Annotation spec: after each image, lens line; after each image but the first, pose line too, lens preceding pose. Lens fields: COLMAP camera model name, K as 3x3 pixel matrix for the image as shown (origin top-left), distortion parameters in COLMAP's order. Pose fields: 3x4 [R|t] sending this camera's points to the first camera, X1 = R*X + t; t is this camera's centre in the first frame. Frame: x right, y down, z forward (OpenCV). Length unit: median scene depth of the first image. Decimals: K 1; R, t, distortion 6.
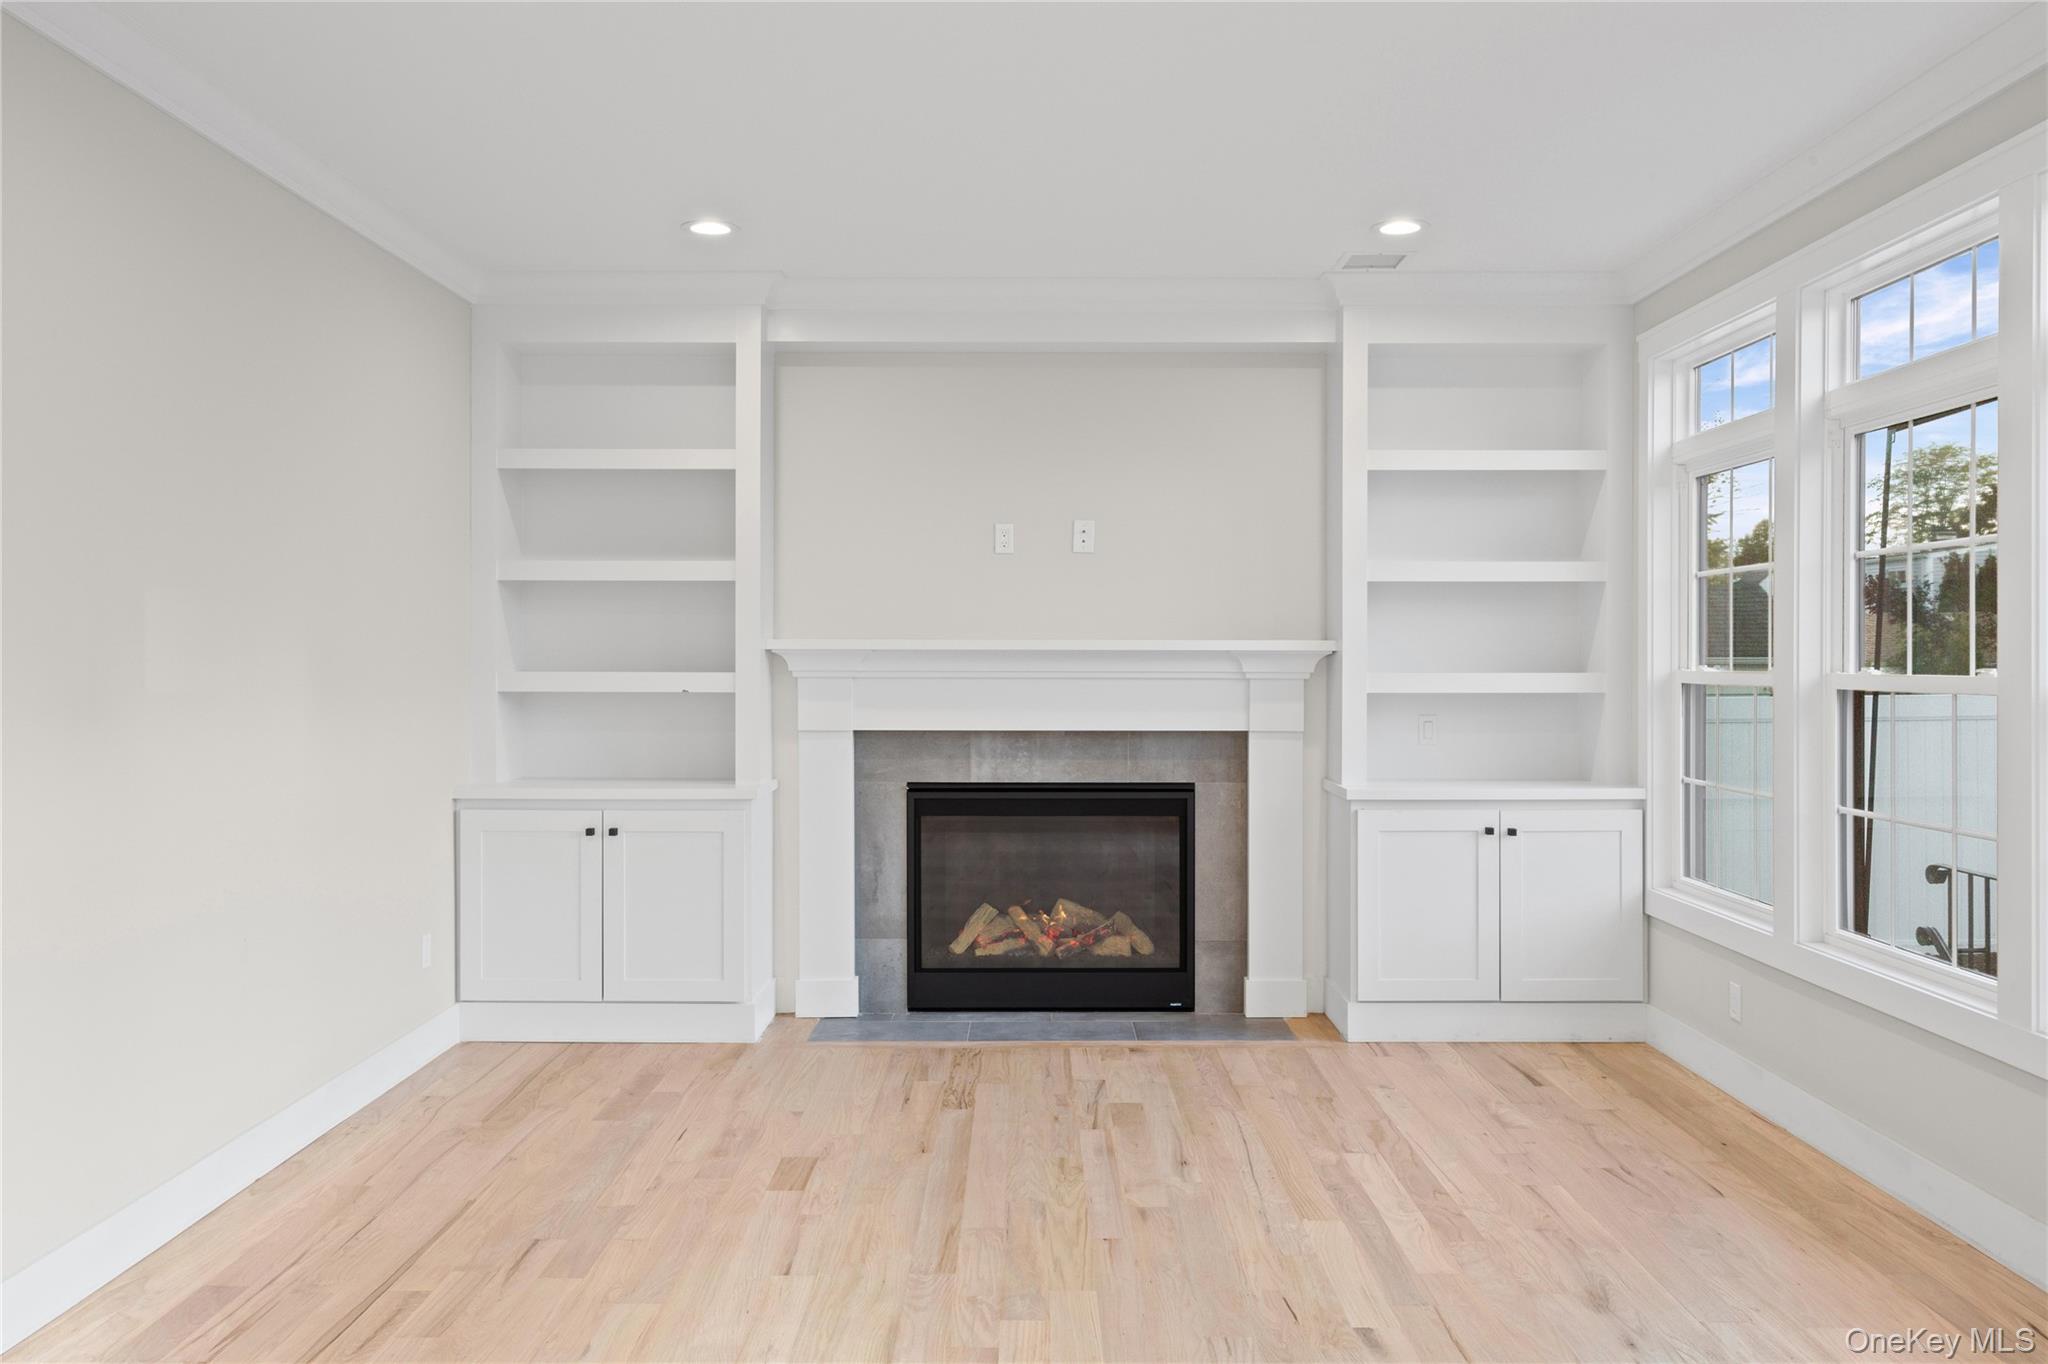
lens RADIAL K [[1583.9, 0, 1022.1], [0, 1583.9, 672.3], [0, 0, 1]] dist [0.000559, -0.004445]
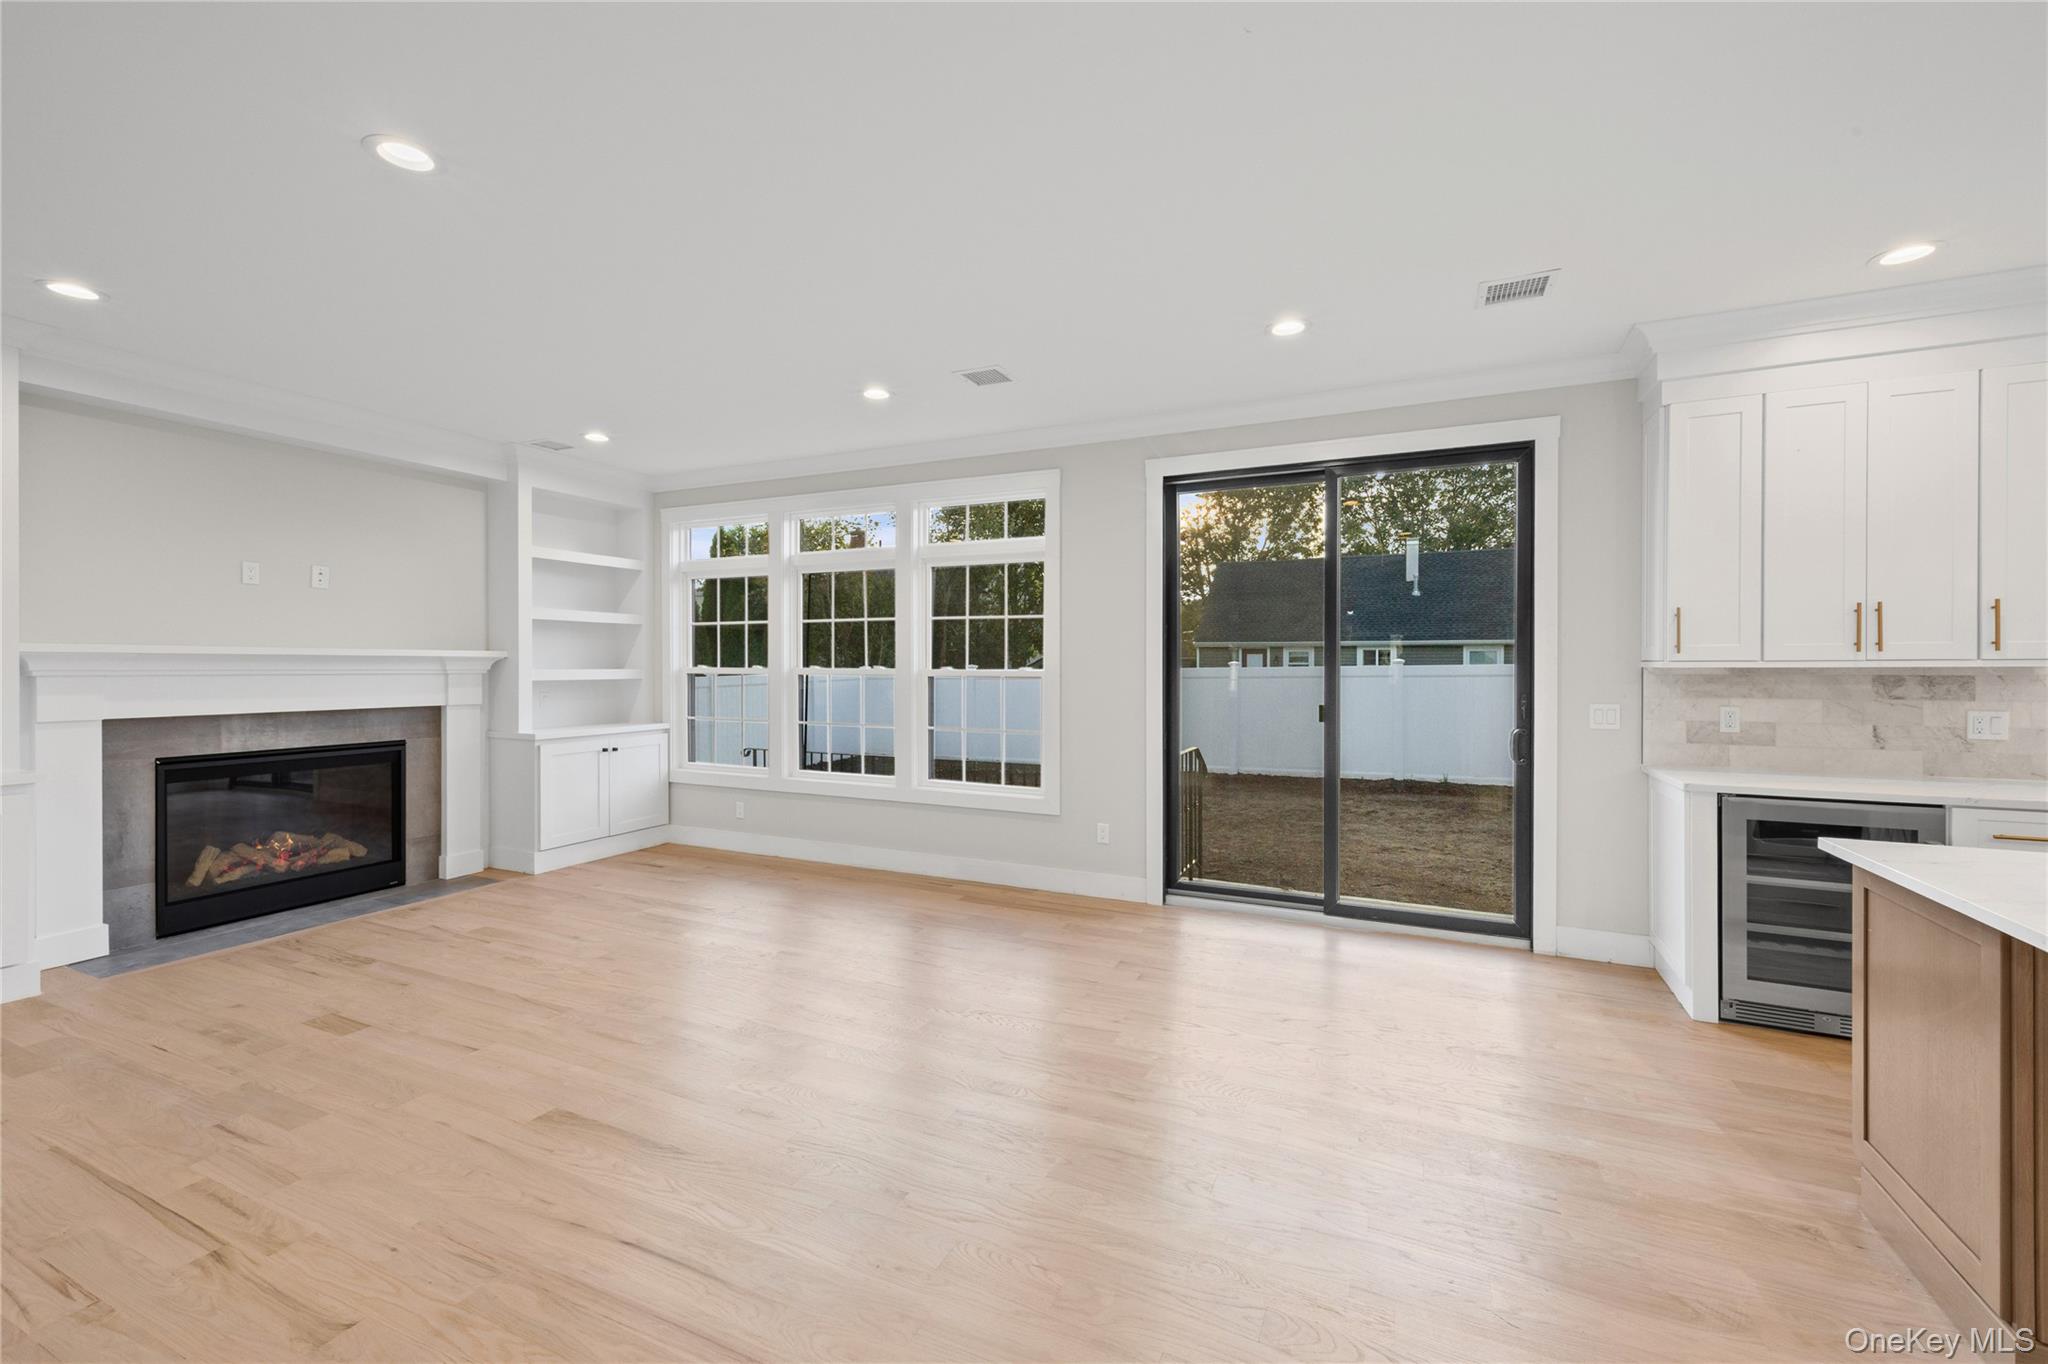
lens RADIAL K [[841.6, 0, 1030.5], [0, 841.6, 668.0], [0, 0, 1]] dist [0.010124, -0.000837]
pose [[0.414031, -0.004793, 0.910250, -0.407997], [0.004696, 0.999984, 0.003130, -0.001754], [-0.910251, 0.002978, 0.414047, 0.083433]]
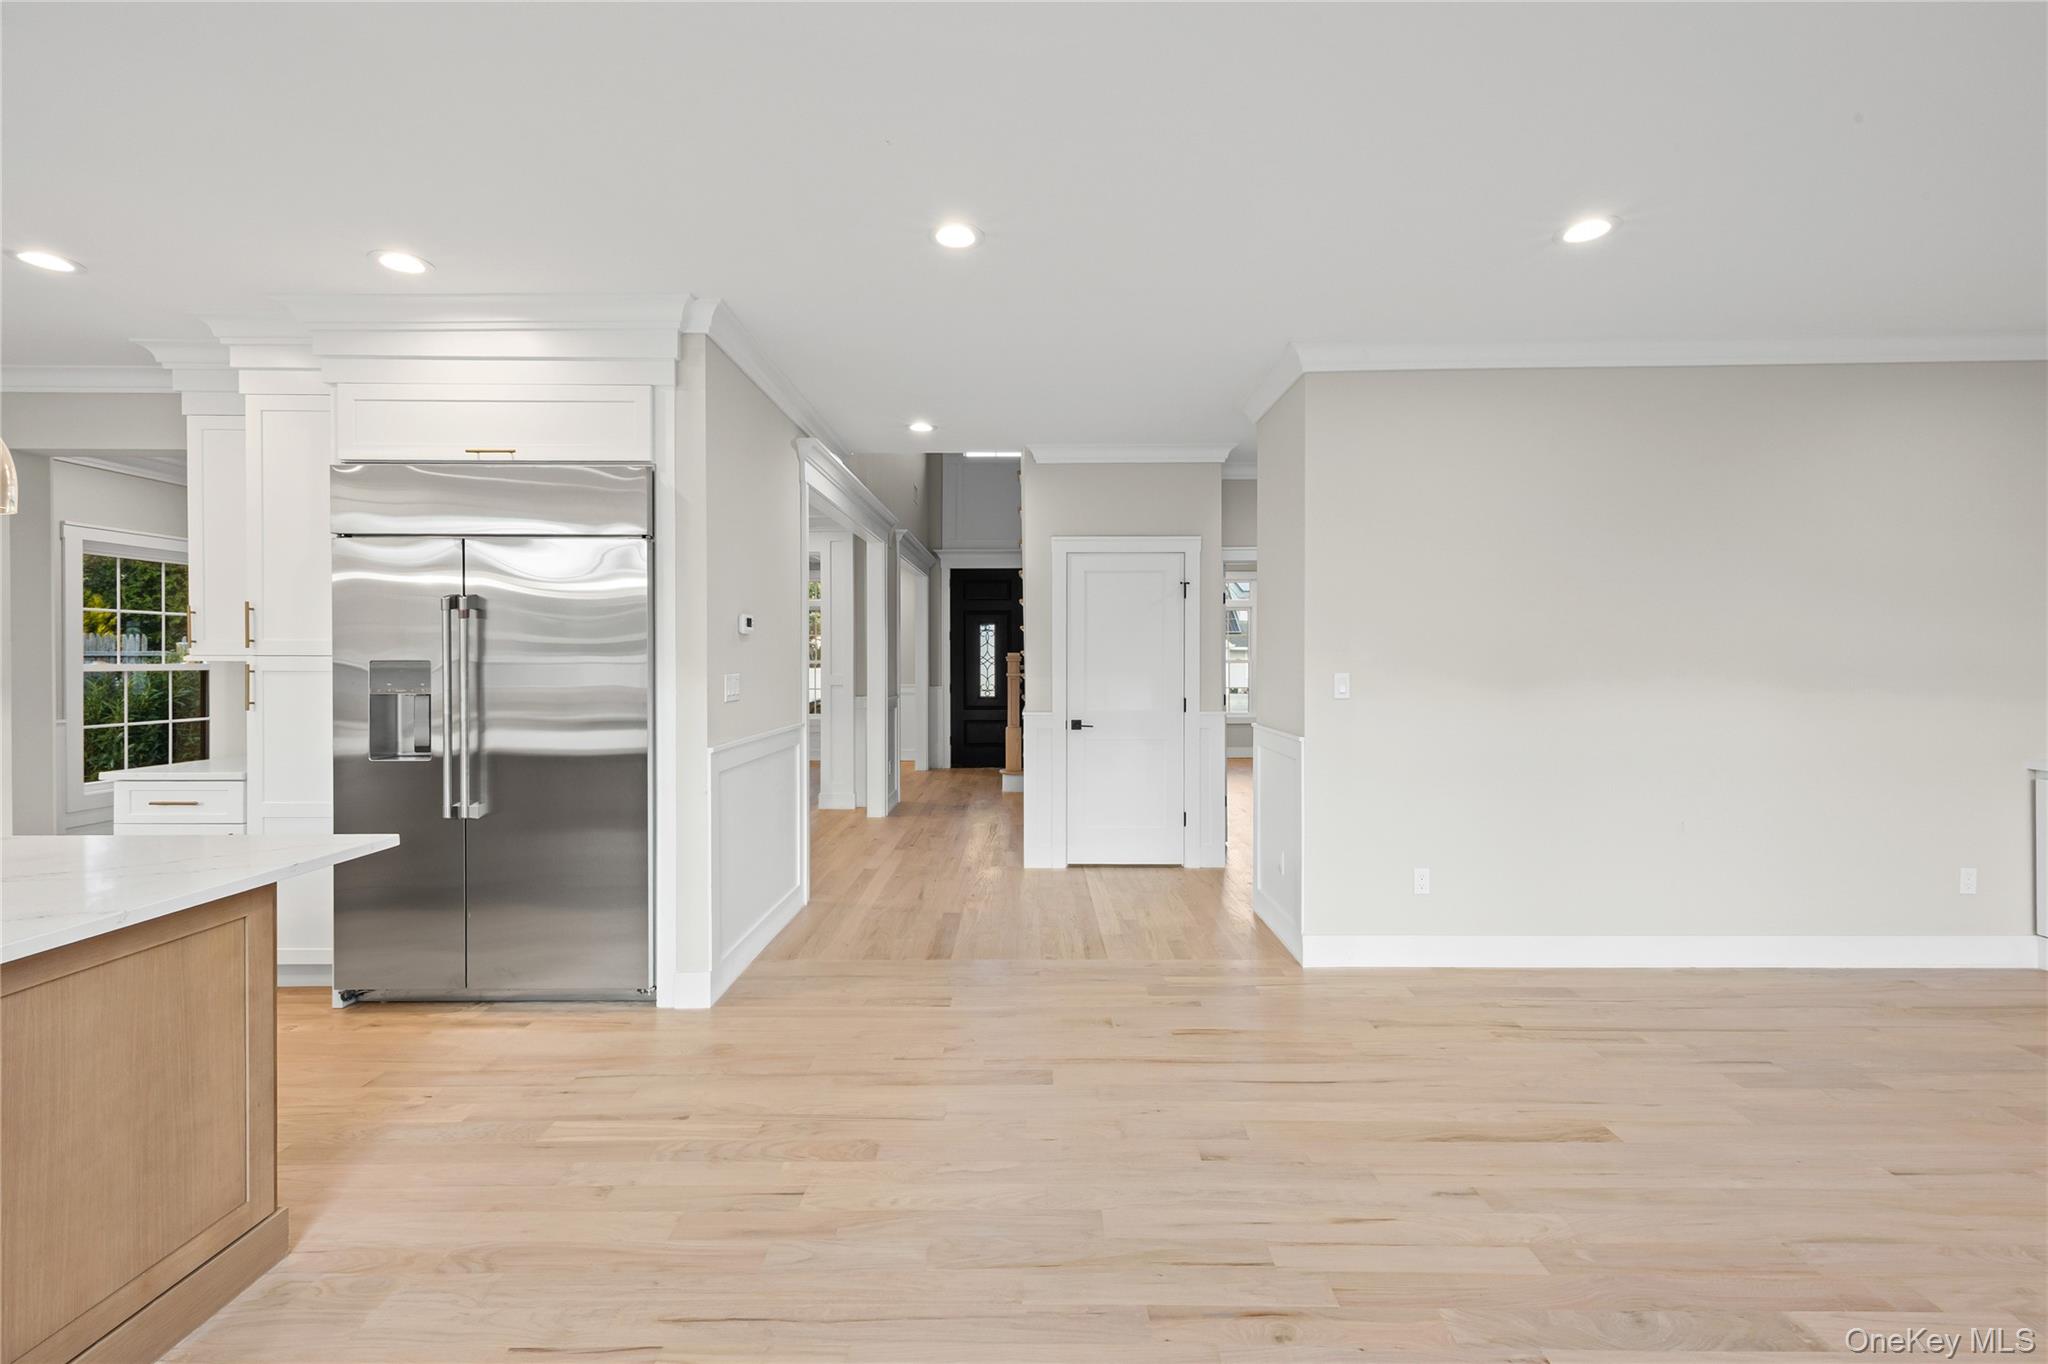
lens RADIAL K [[841.6, 0, 1029.5], [0, 841.6, 661.0], [0, 0, 1]] dist [0.010124, -0.000837]
pose [[0.000809, 0.004004, -0.999992, 0.292526], [-0.004102, 0.999984, 0.004000, -0.004911], [0.999991, 0.004099, 0.000825, 0.202754]]
